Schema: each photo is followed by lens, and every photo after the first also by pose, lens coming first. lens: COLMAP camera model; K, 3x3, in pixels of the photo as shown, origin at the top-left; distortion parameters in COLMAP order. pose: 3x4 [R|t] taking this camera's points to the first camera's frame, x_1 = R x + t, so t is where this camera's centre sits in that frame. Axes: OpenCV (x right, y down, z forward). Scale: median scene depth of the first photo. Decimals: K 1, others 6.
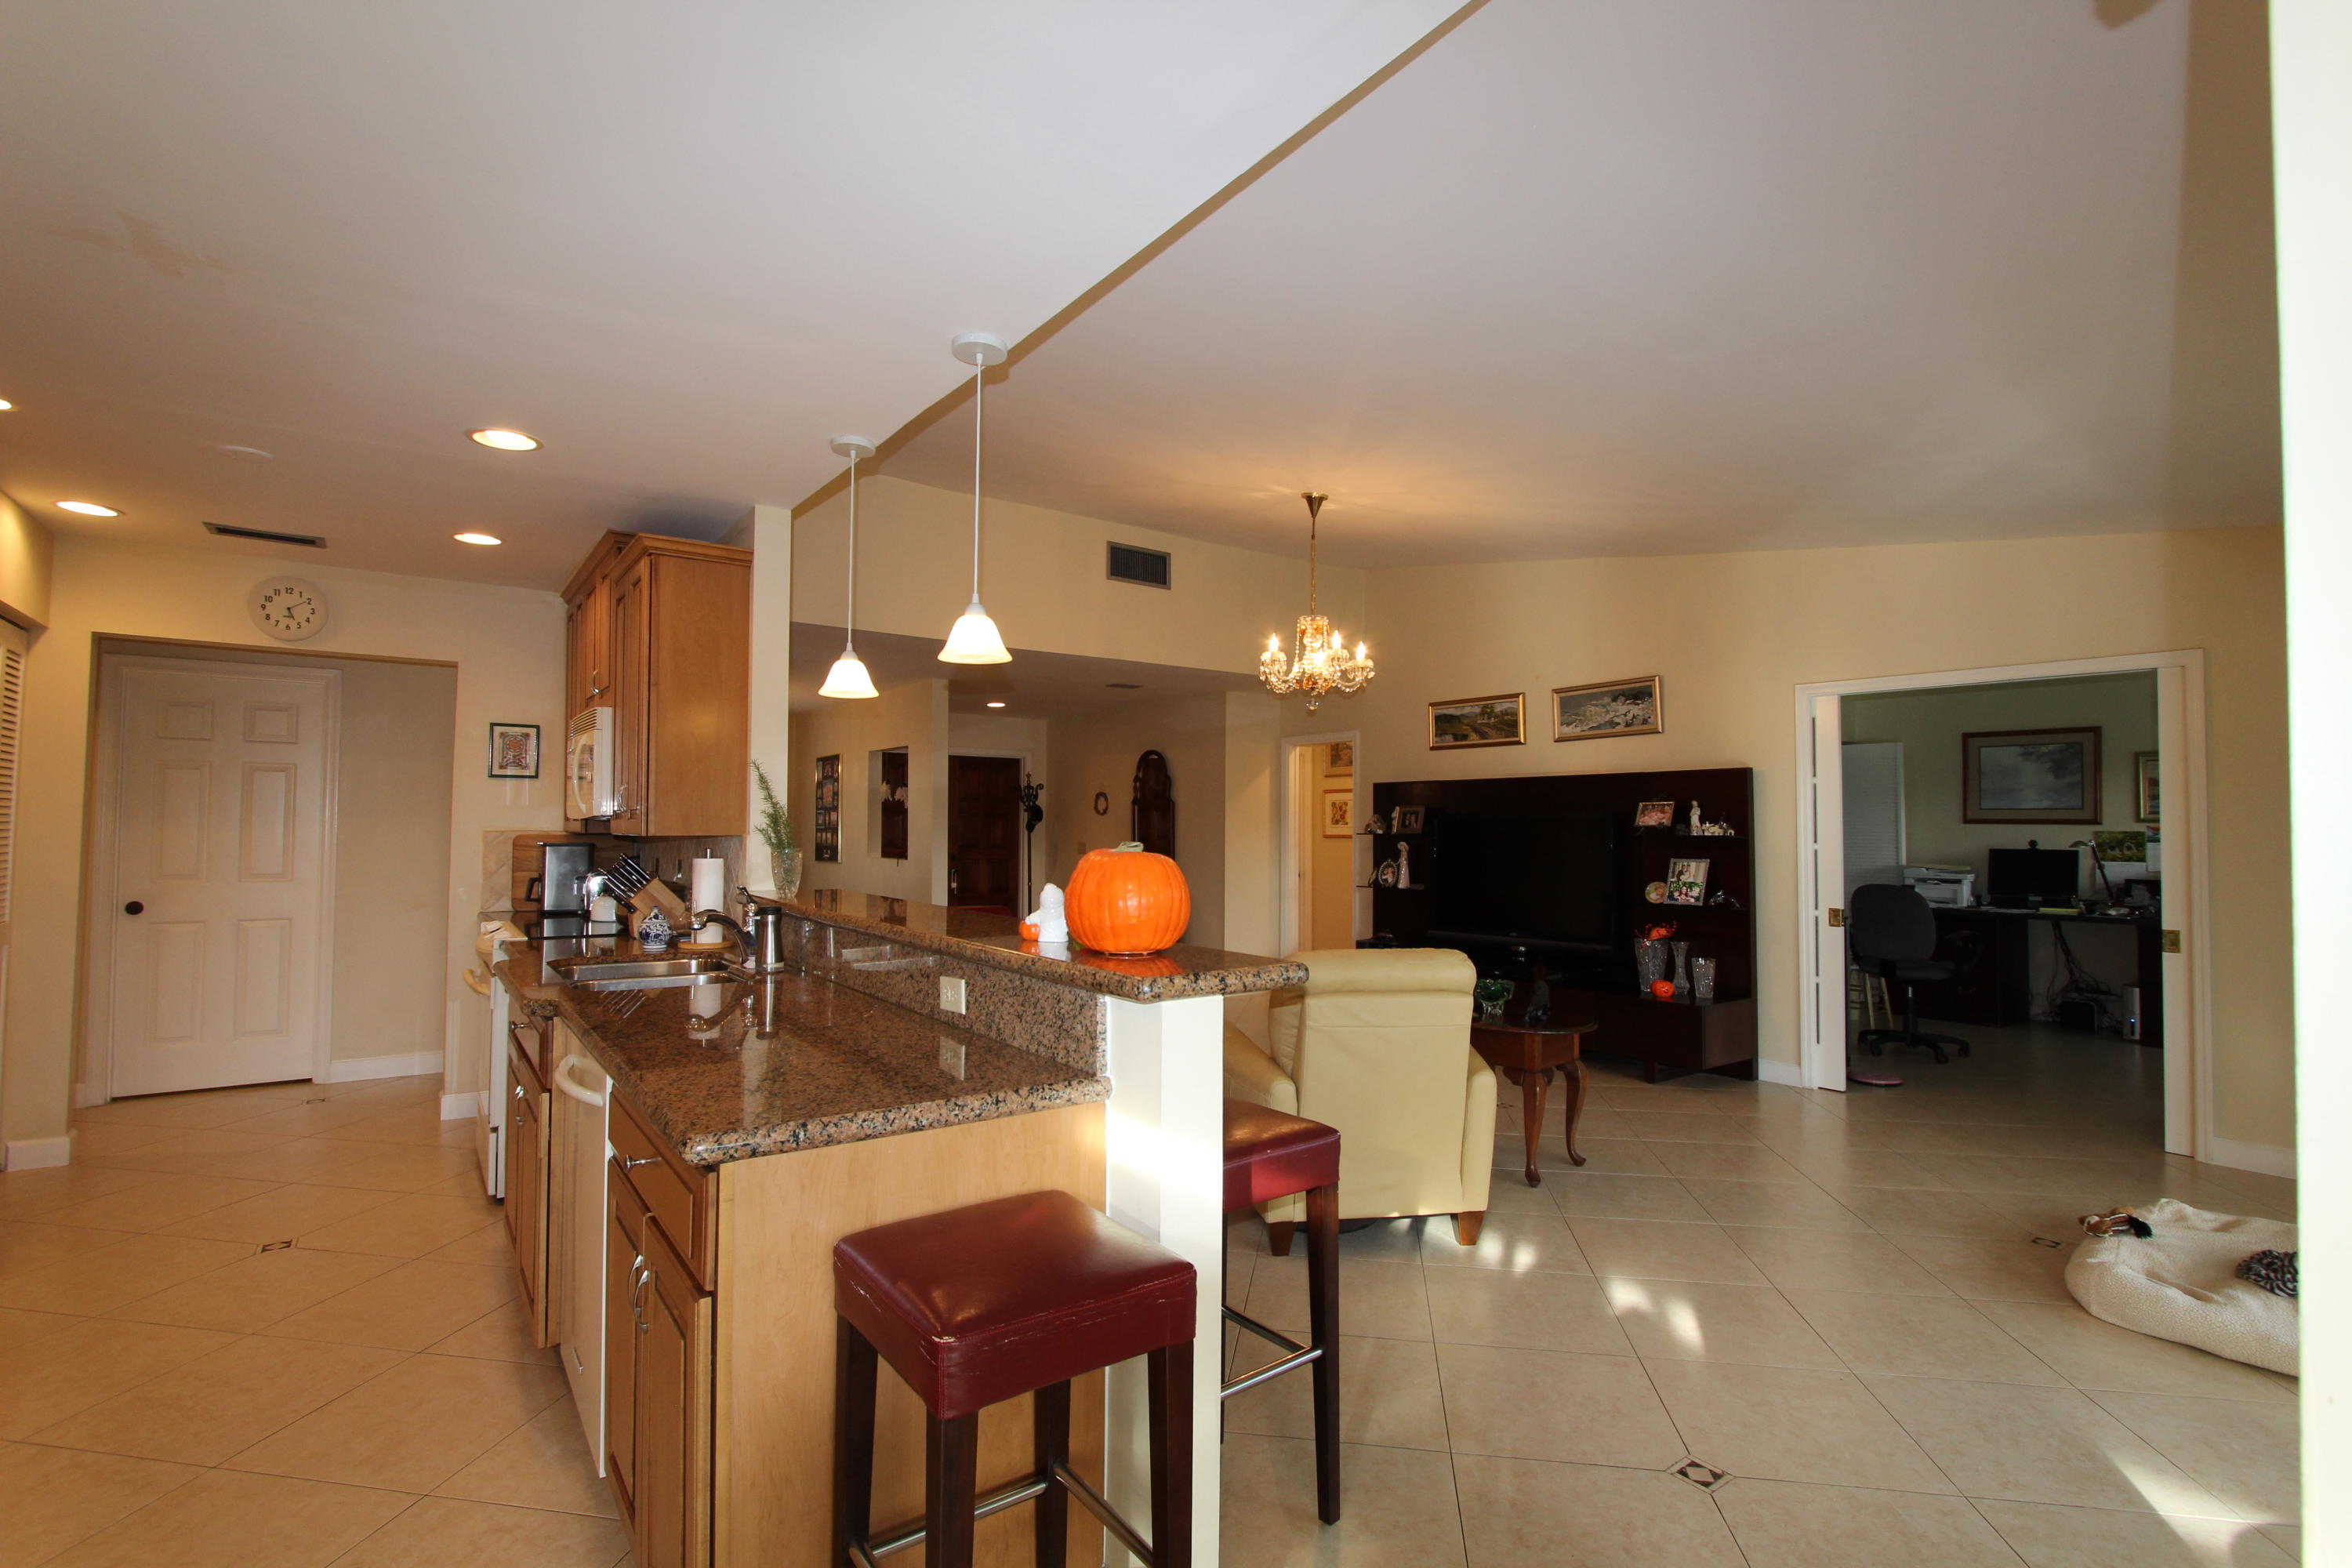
lens RADIAL K [[1092.8, 0, 1184.8], [0, 1092.8, 793.0], [0, 0, 1]] dist [-0.021365, 0.006018]
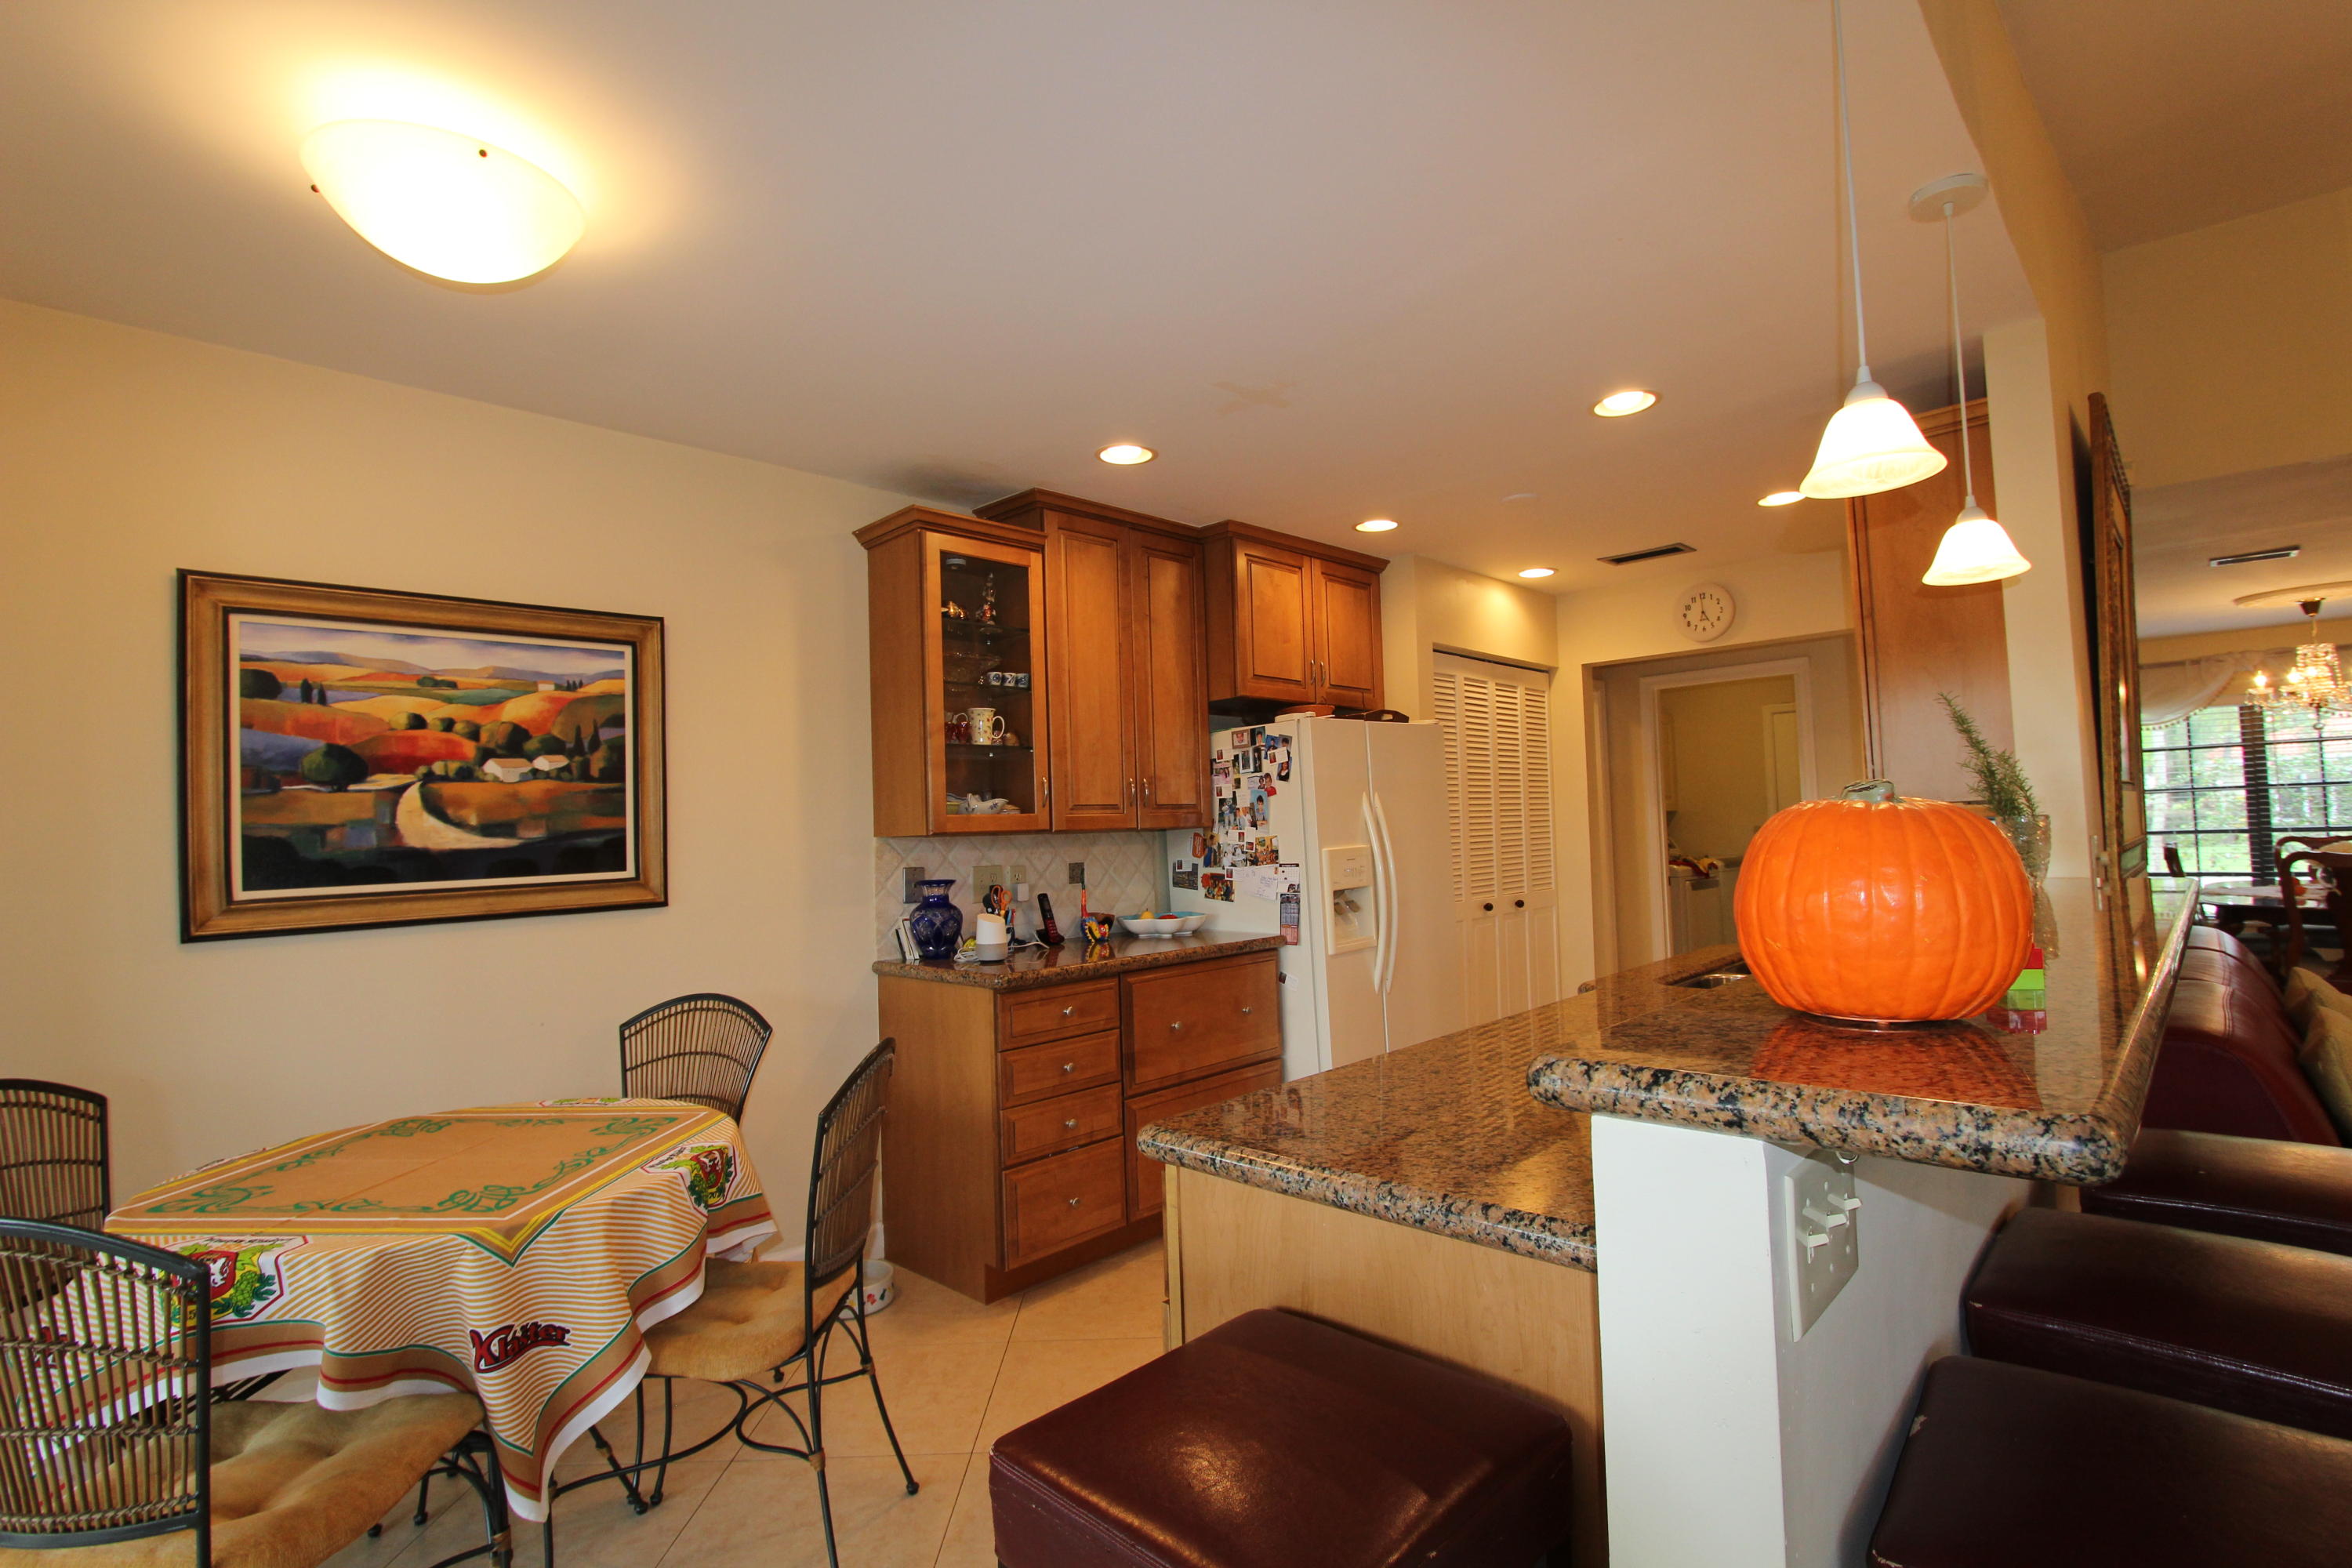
lens RADIAL K [[1092.8, 0, 1184.8], [0, 1092.8, 793.0], [0, 0, 1]] dist [-0.021365, 0.006018]
pose [[0.168581, -0.053500, -0.984235, 0.172704], [0.068866, 0.996725, -0.042384, 0.025066], [0.983279, -0.060635, 0.171713, 0.307994]]
